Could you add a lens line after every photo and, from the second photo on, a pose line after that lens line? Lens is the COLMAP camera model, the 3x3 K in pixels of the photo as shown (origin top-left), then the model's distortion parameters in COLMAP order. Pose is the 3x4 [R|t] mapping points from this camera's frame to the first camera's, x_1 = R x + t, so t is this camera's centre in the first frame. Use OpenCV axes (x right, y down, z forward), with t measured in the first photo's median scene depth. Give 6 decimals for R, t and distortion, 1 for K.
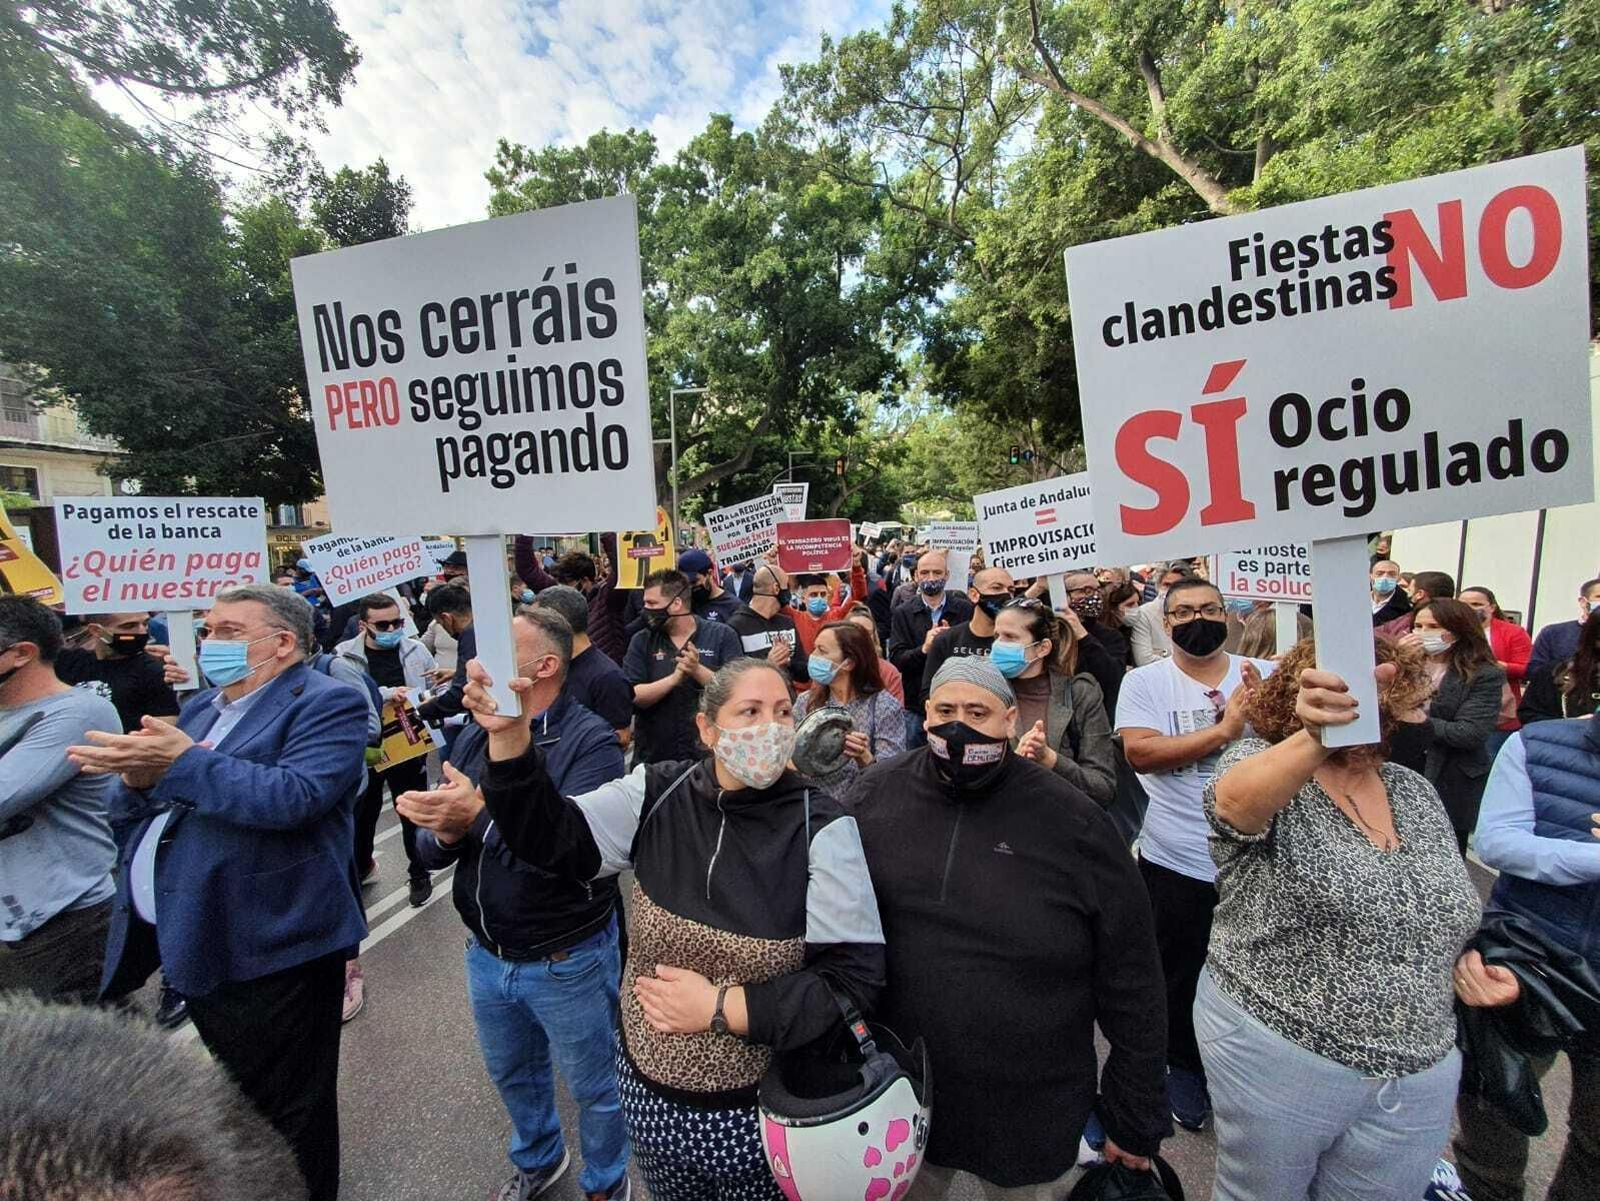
lens RADIAL K [[642.9, 0, 781.9], [0, 642.9, 599.3], [0, 0, 1]] dist [0.019795, 0.000100]
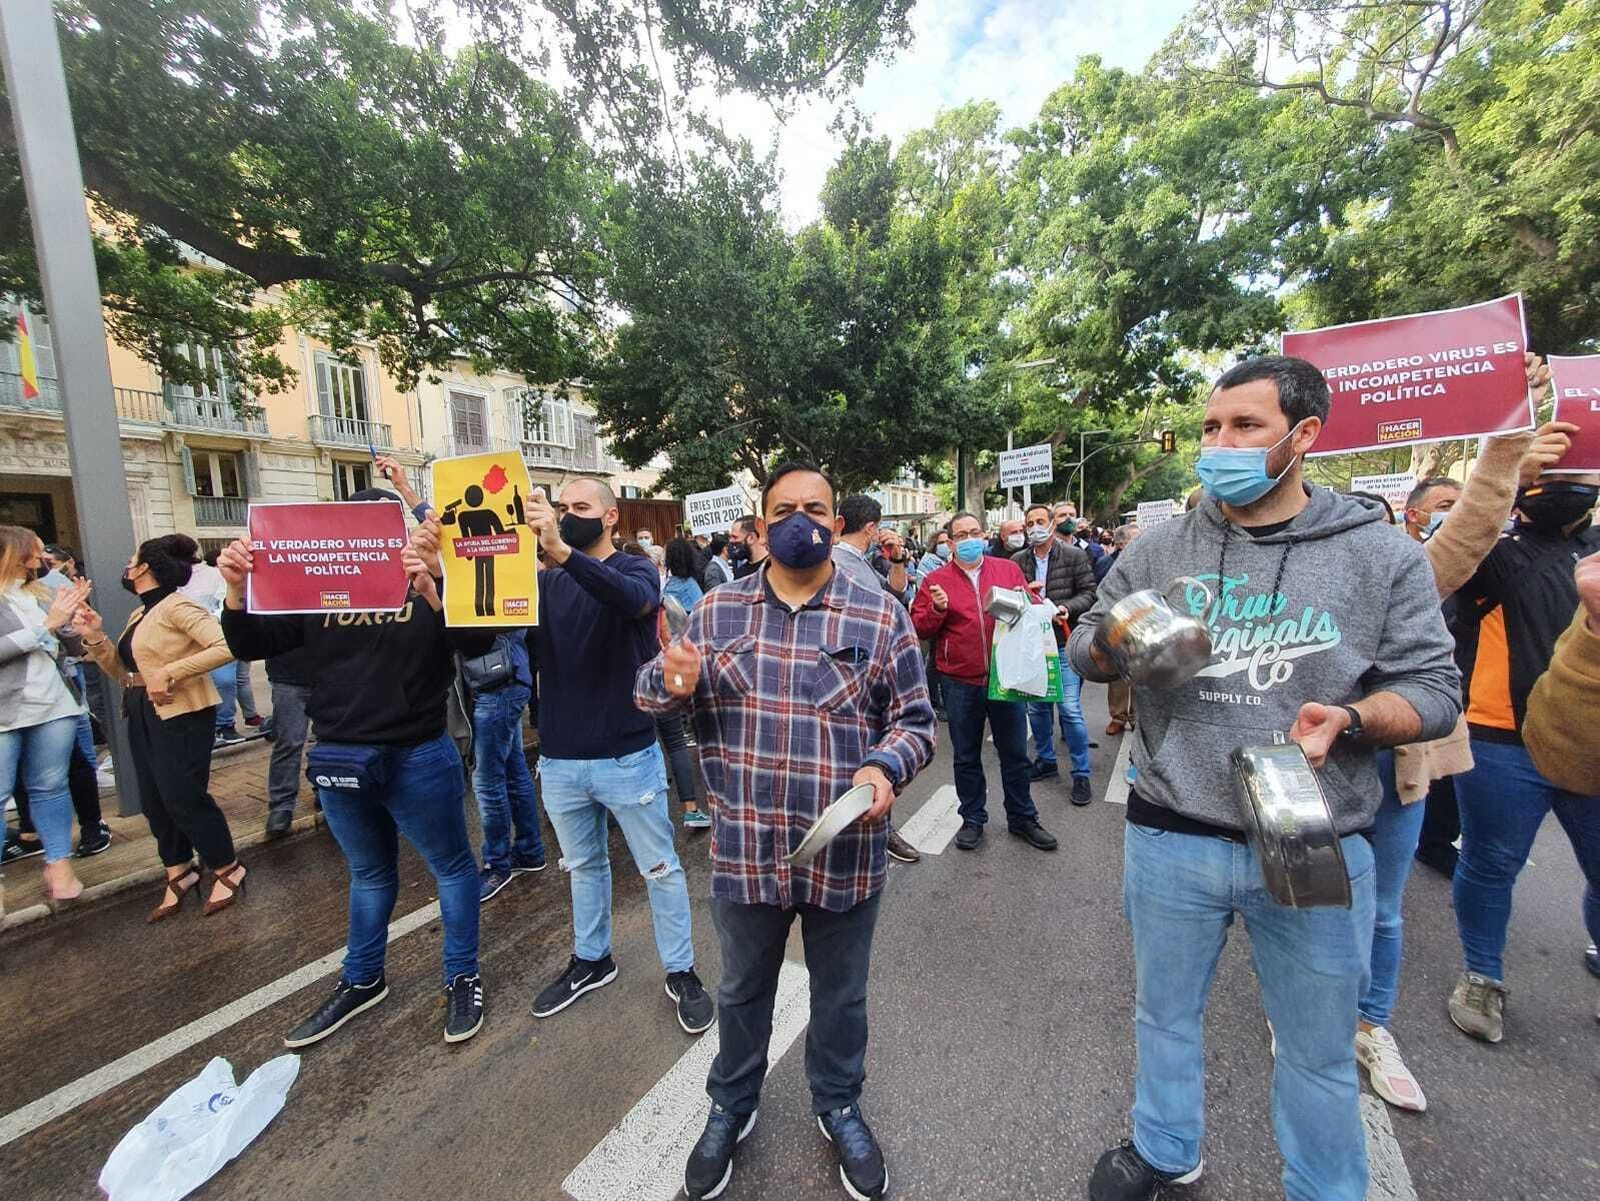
lens RADIAL K [[654.2, 0, 802.2], [0, 654.2, 600.9], [0, 0, 1]] dist [0.018536, 0.000198]
pose [[0.951864, 0.009918, -0.306361, -0.203776], [-0.008742, 0.999948, 0.005209, 0.021120], [0.306397, -0.002280, 0.951901, -0.007600]]
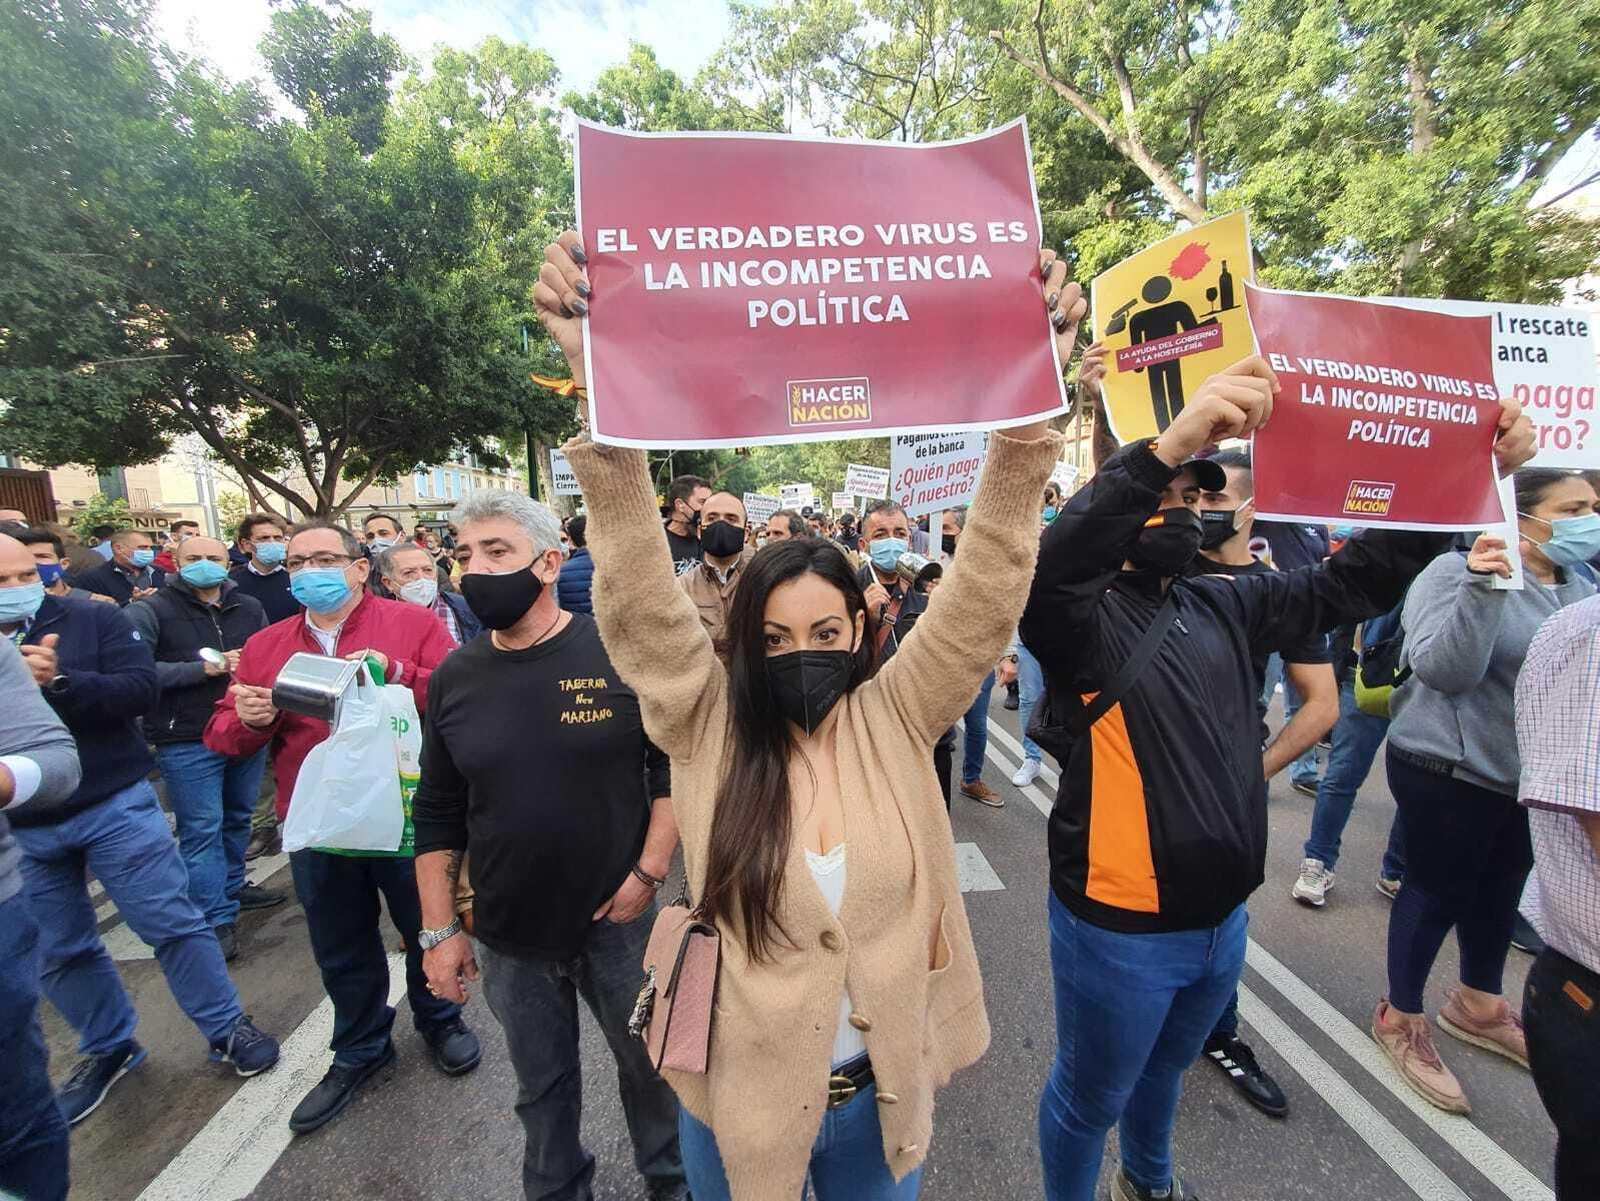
lens RADIAL K [[653.4, 0, 803.7], [0, 653.4, 594.6], [0, 0, 1]] dist [0.021417, 0.000234]
pose [[0.962137, -0.036864, 0.270061, -0.176365], [0.033184, 0.999284, 0.018182, 0.011070], [-0.270538, -0.008532, 0.962671, 0.049368]]
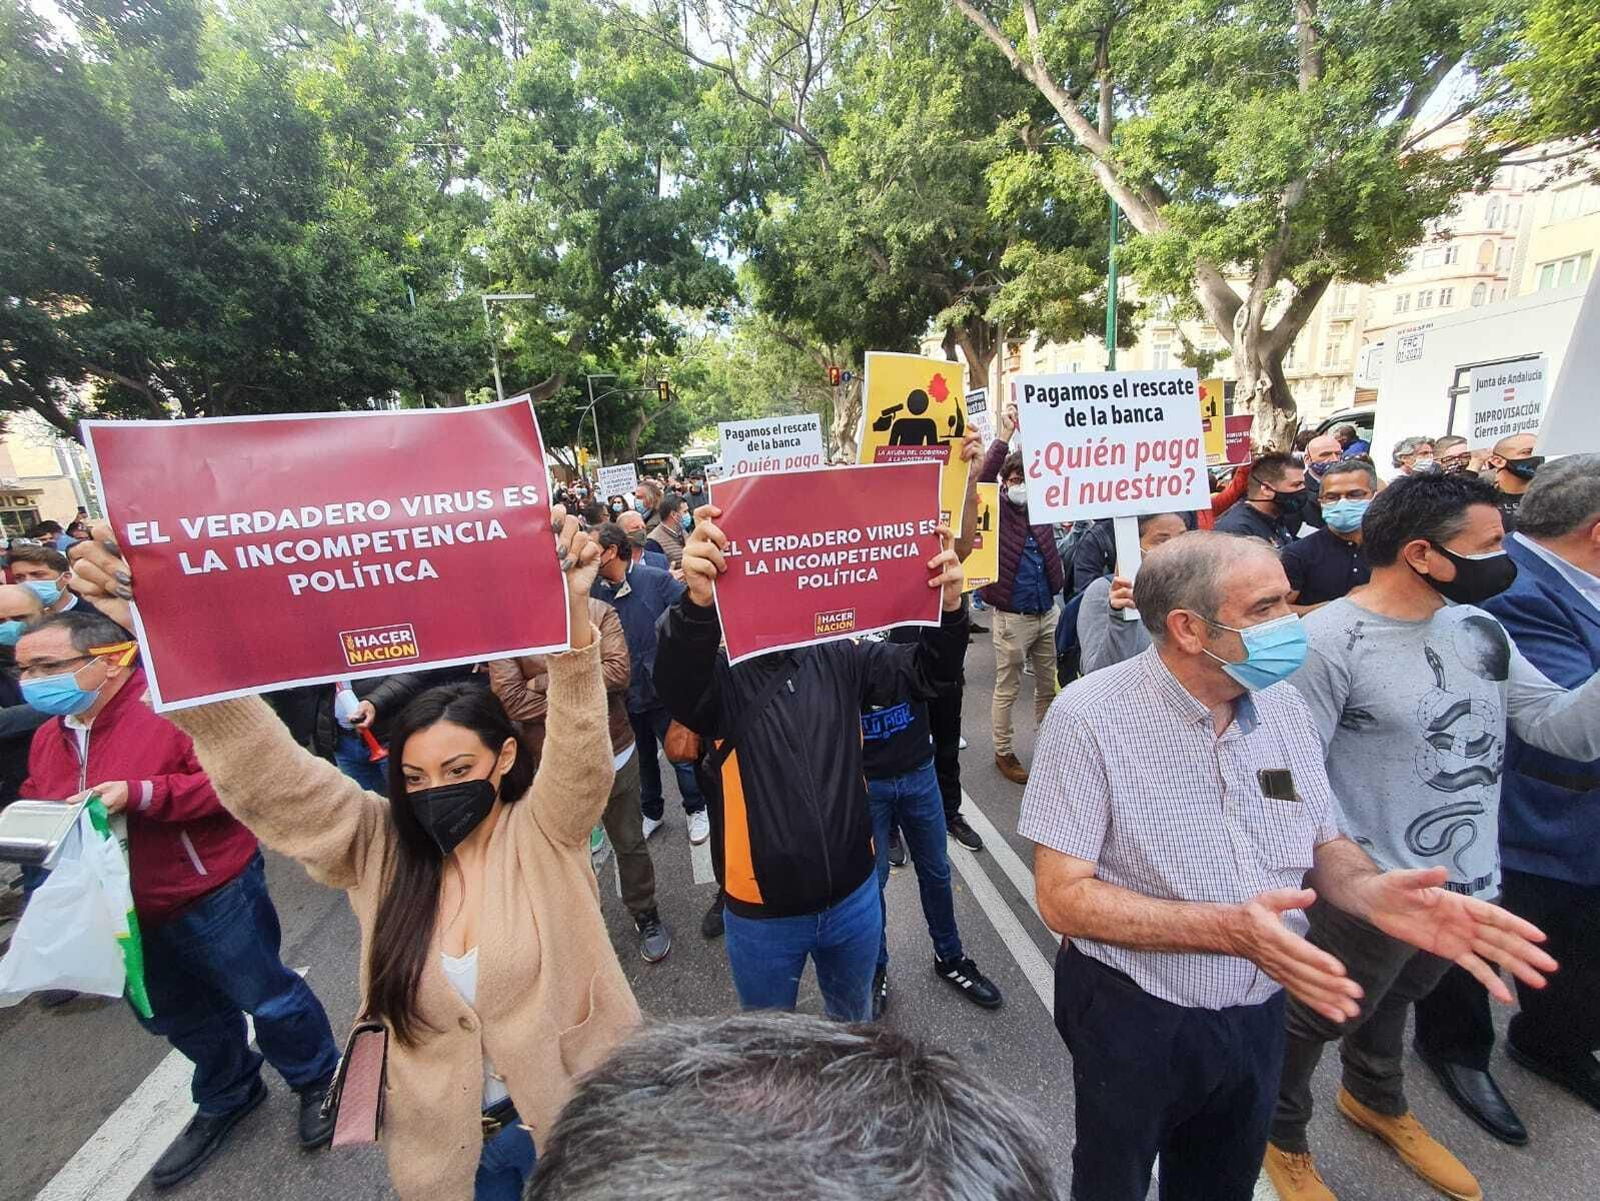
lens RADIAL K [[654.2, 0, 802.2], [0, 654.2, 600.9], [0, 0, 1]] dist [0.018536, 0.000198]
pose [[0.932502, -0.117589, 0.341486, -0.158908], [0.081427, 0.989620, 0.118414, -0.000491], [-0.351866, -0.082615, 0.932398, 0.036210]]
